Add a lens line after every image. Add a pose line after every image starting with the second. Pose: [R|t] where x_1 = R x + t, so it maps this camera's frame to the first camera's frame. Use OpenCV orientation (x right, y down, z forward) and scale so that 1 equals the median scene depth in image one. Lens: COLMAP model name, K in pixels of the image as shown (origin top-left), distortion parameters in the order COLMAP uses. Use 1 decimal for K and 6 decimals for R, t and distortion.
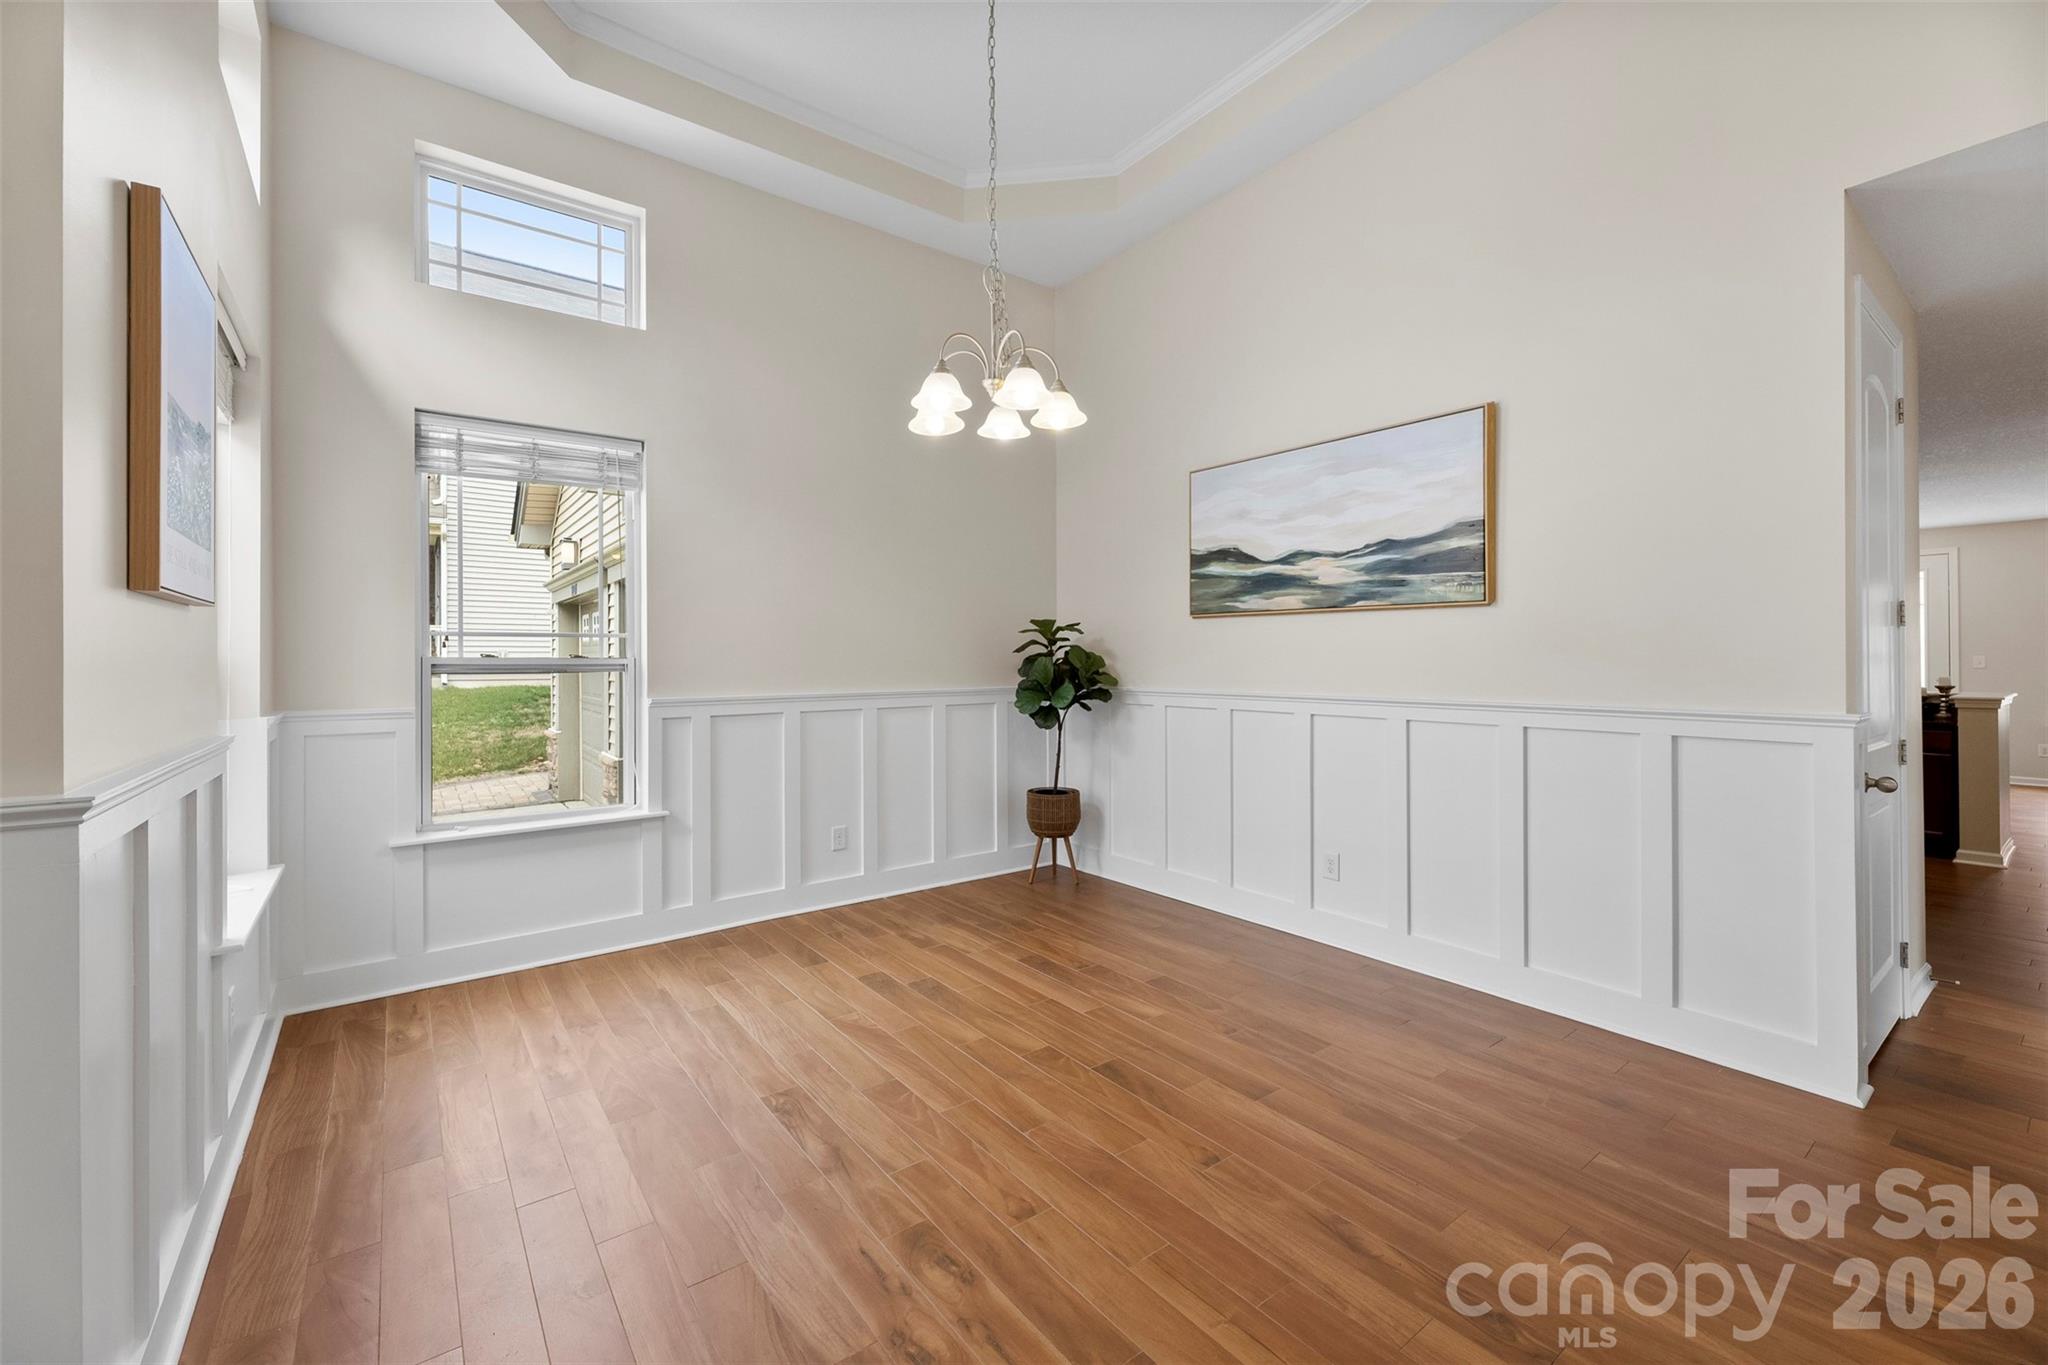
lens RADIAL K [[838.1, 0, 1021.2], [0, 838.1, 659.1], [0, 0, 1]] dist [-0.001874, -0.000027]
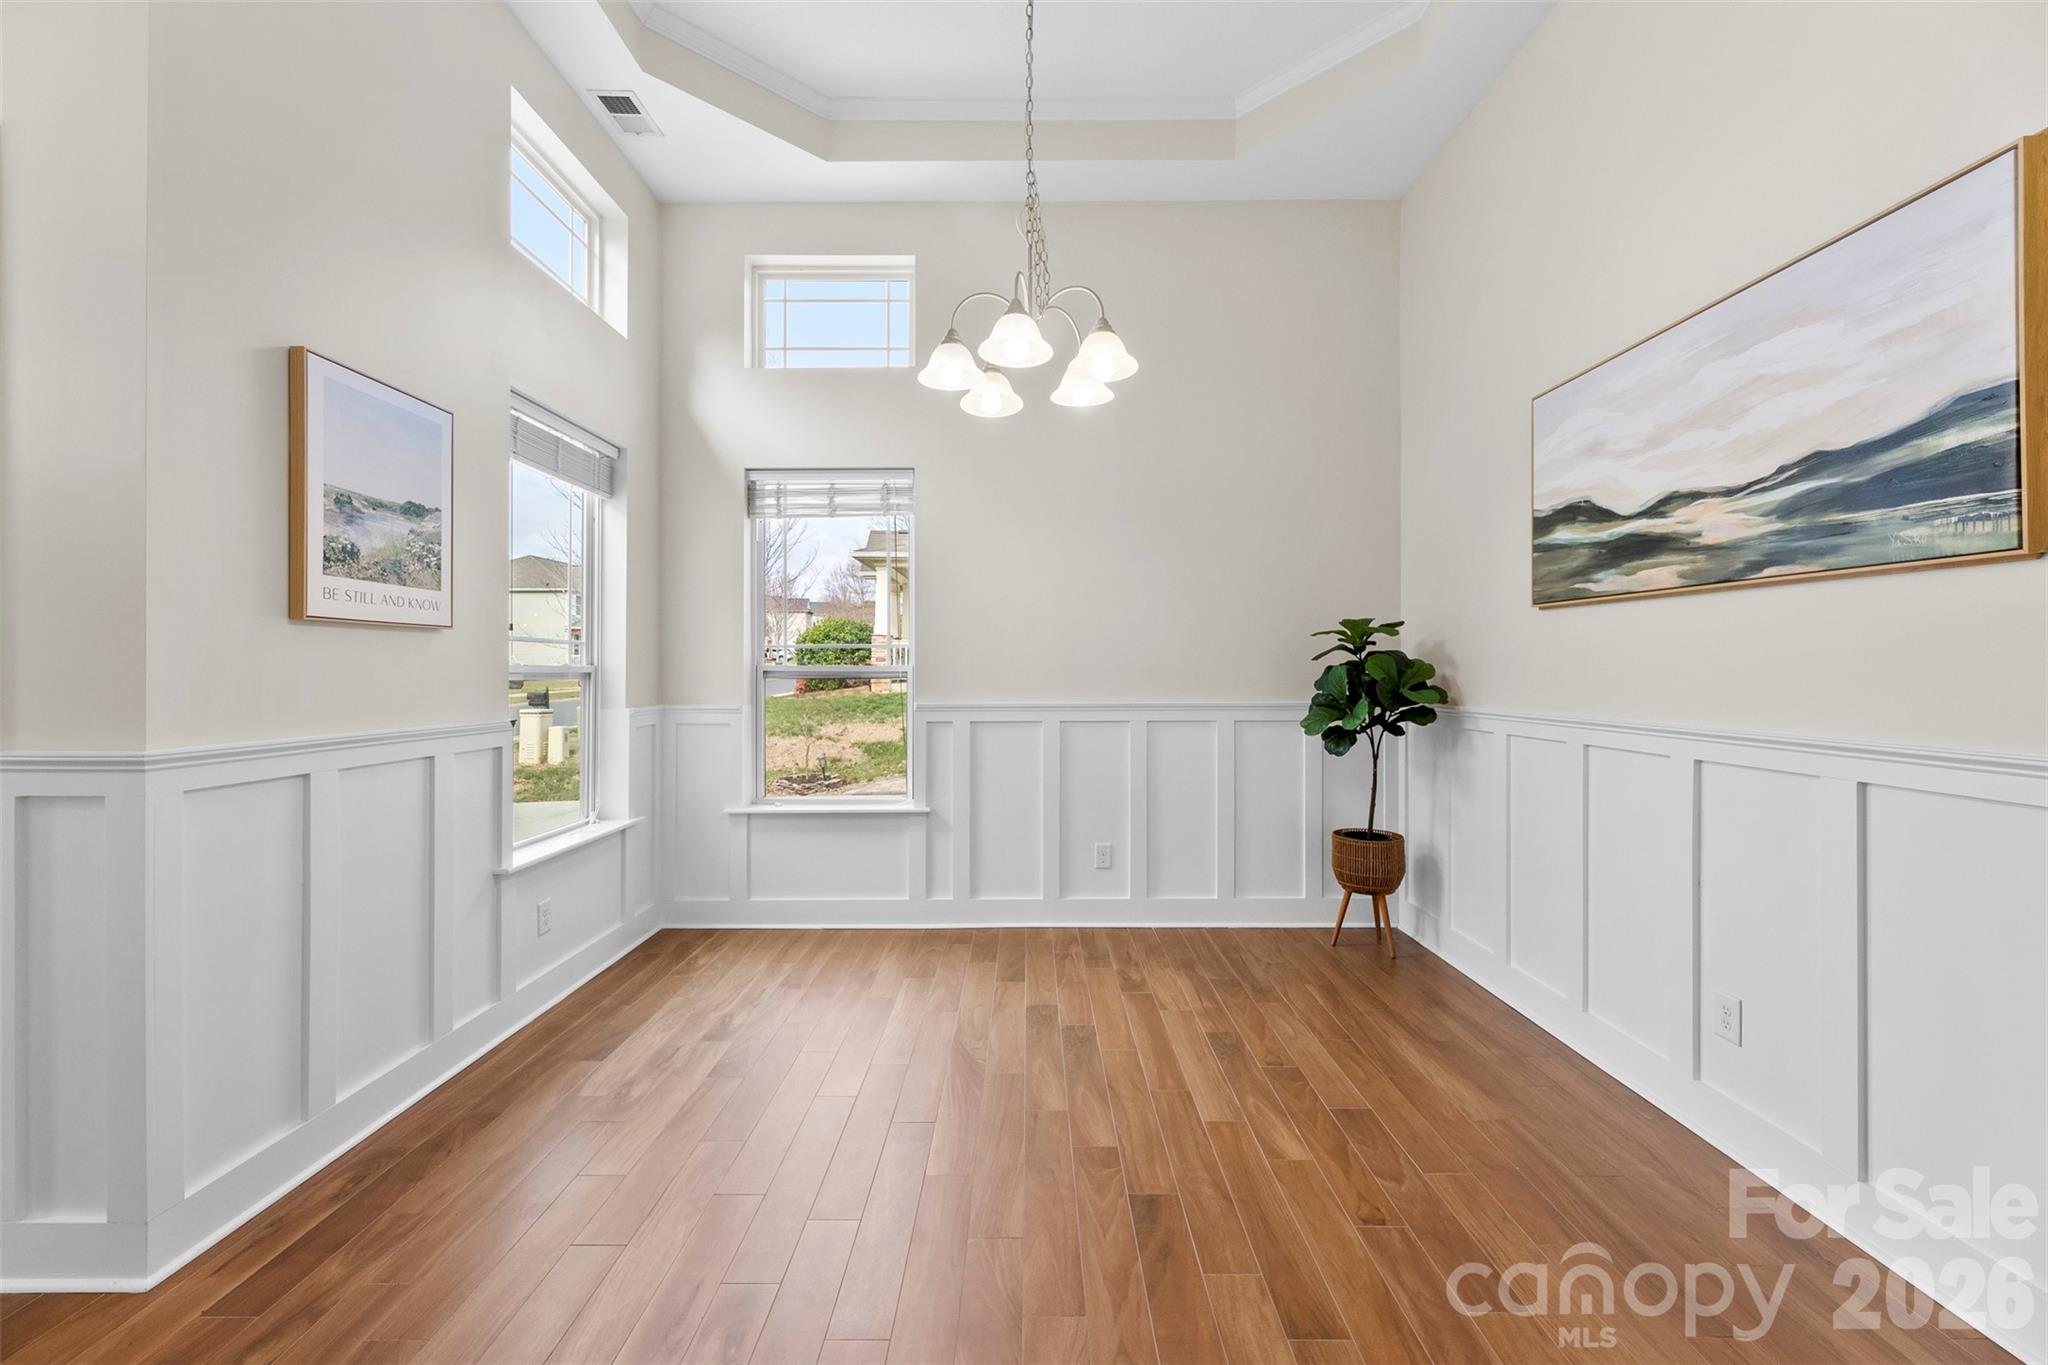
lens RADIAL K [[828.1, 0, 1021.7], [0, 828.1, 670.3], [0, 0, 1]] dist [-0.000462, 0.000137]
pose [[0.794127, 0.003789, -0.607740, 0.344633], [-0.002367, 0.999992, 0.003142, 0.000247], [0.607747, -0.001057, 0.794130, 0.242740]]
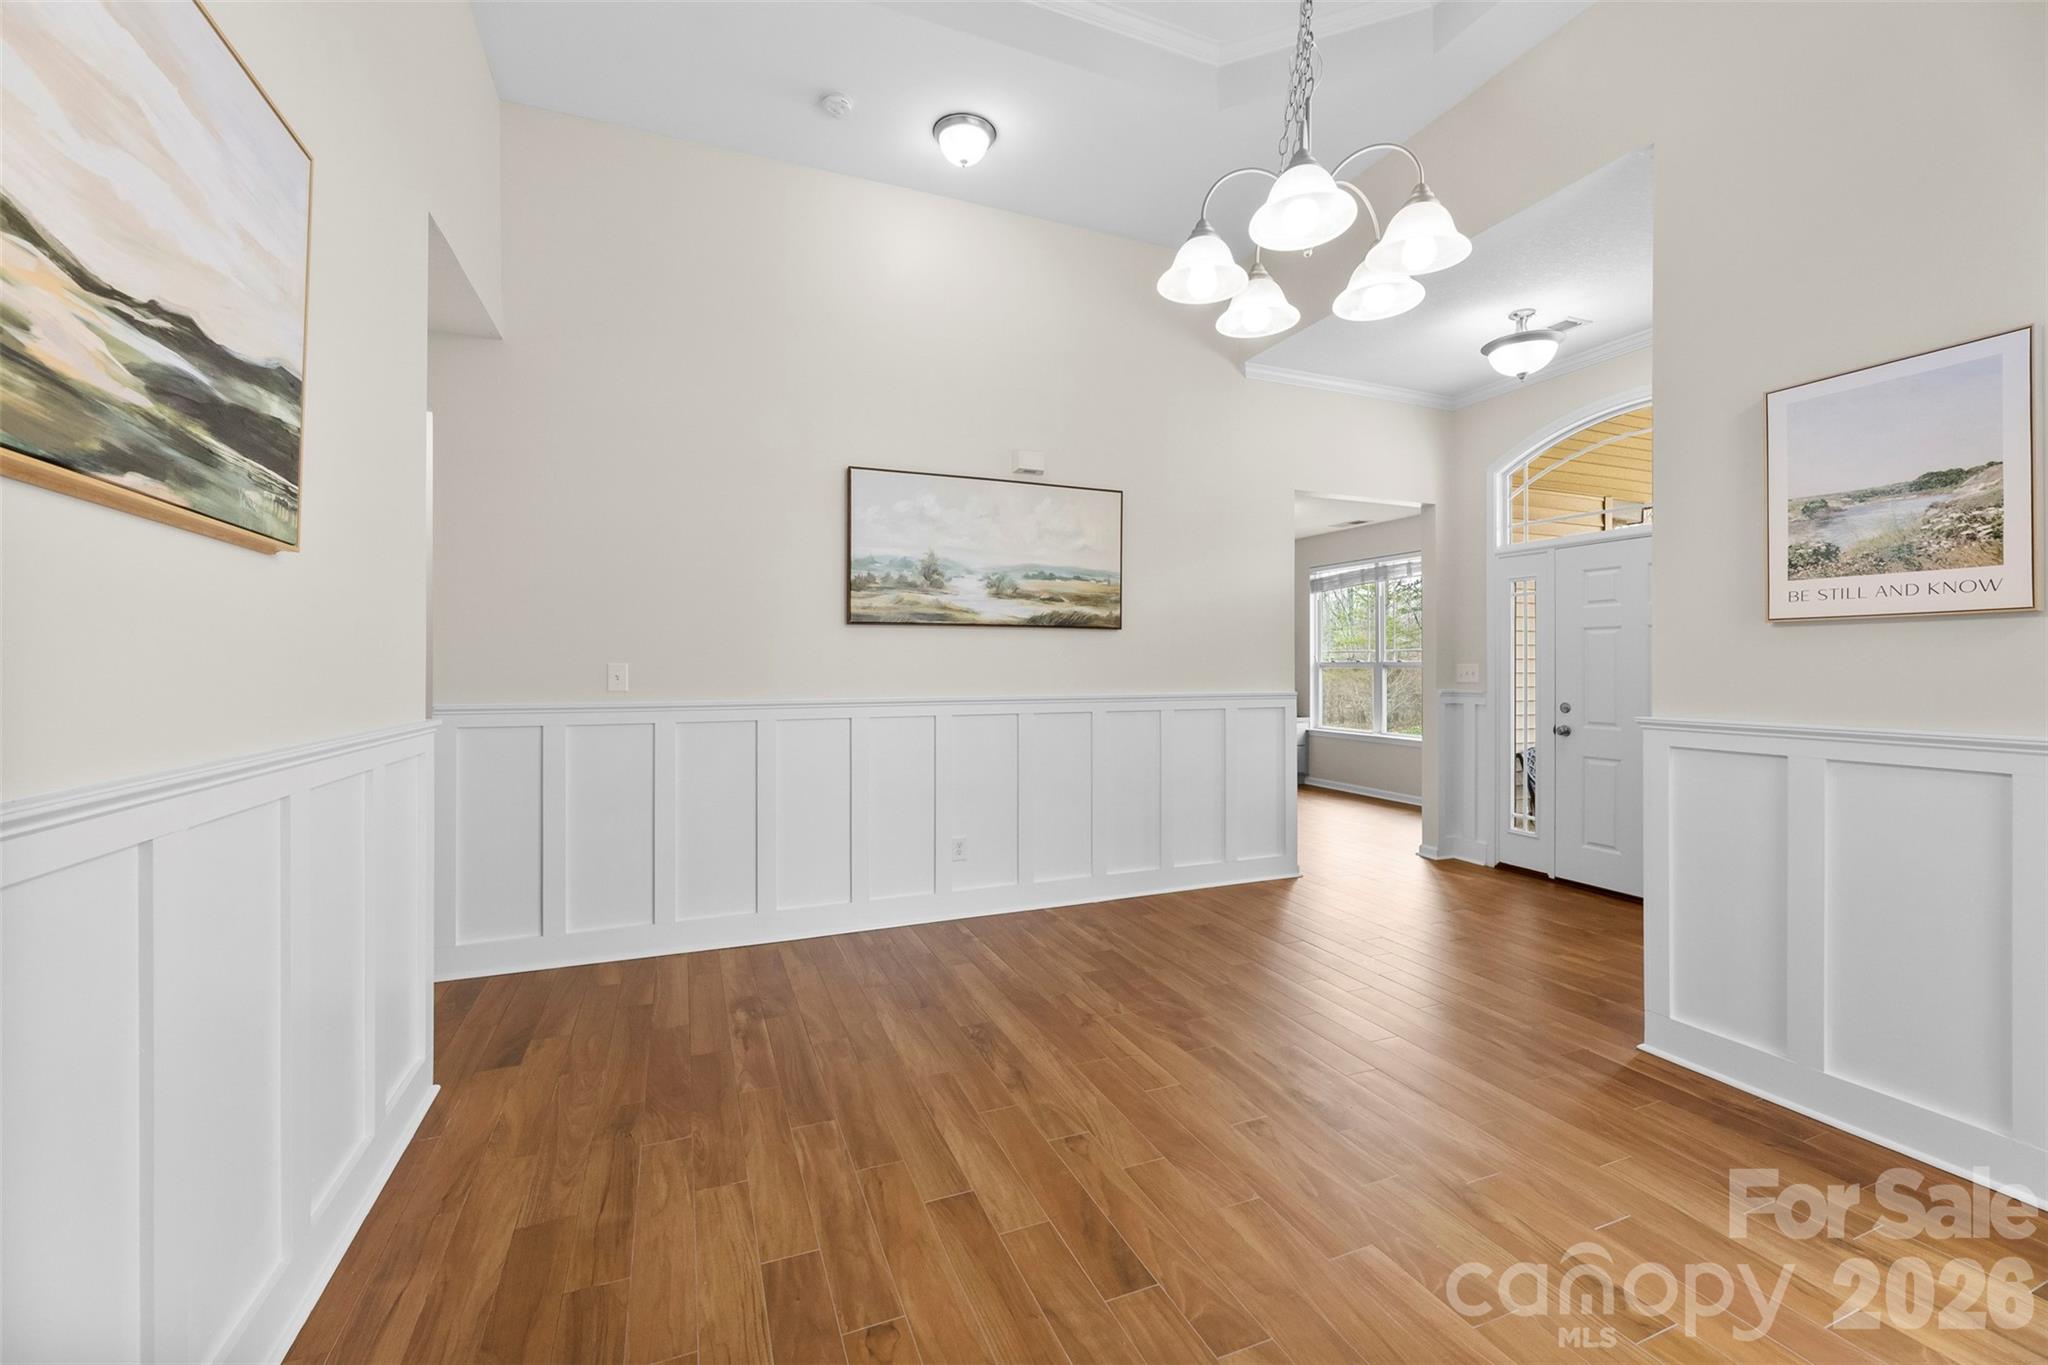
lens RADIAL K [[828.1, 0, 1021.7], [0, 828.1, 670.3], [0, 0, 1]] dist [-0.000462, 0.000137]
pose [[-0.967445, 0.003385, 0.253059, 0.014244], [0.003699, 0.999993, 0.000766, 0.004160], [-0.253055, 0.001677, -0.967450, 1.217023]]
